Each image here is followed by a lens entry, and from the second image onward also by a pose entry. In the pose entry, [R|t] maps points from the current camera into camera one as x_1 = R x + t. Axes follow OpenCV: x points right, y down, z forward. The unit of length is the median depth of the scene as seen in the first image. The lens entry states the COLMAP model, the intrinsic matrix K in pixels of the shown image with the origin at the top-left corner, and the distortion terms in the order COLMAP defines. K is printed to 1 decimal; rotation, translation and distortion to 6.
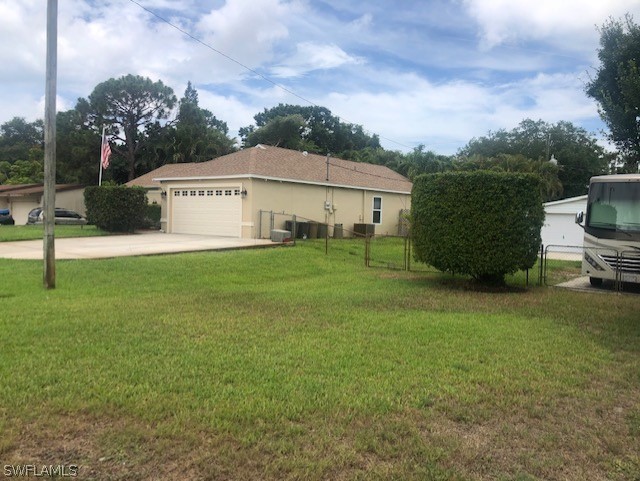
lens RADIAL K [[529.2, 0, 317.0], [0, 529.2, 237.9], [0, 0, 1]] dist [0.013496, -0.006207]
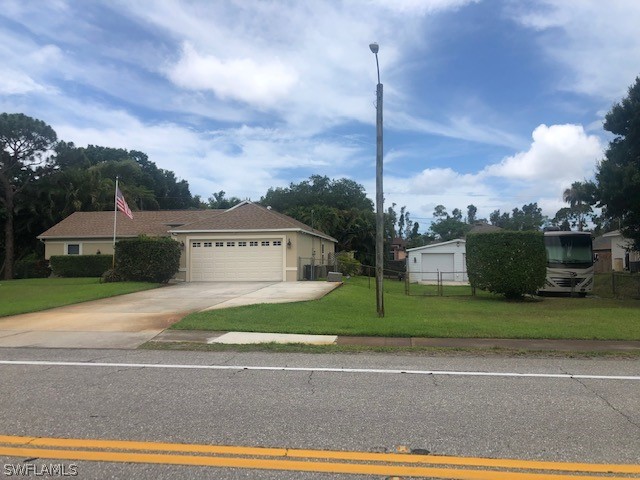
lens RADIAL K [[525.9, 0, 320.0], [0, 525.9, 240.0], [0, 0, 1]] dist [0.079789, -0.149359]
pose [[0.859348, -0.014541, 0.511184, -0.208317], [0.051223, 0.997016, -0.057749, -0.006048], [-0.508819, 0.075811, 0.857529, -0.020599]]
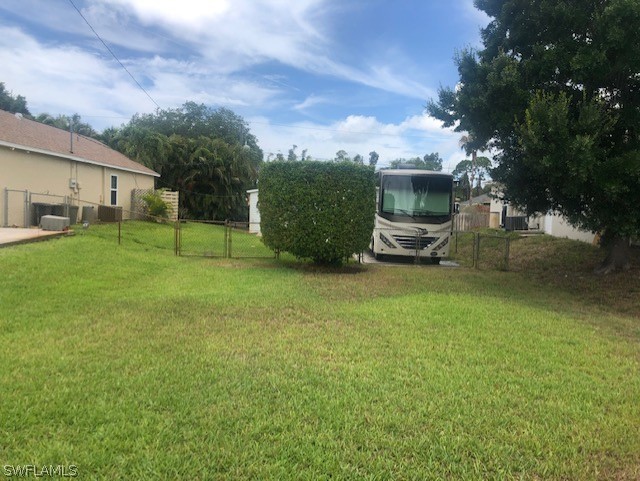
lens RADIAL K [[529.2, 0, 317.0], [0, 529.2, 237.9], [0, 0, 1]] dist [0.013496, -0.006207]
pose [[0.773249, -0.036759, 0.633037, -0.074204], [0.010576, 0.998927, 0.045087, -0.003644], [-0.634015, -0.028168, 0.772808, 0.040847]]
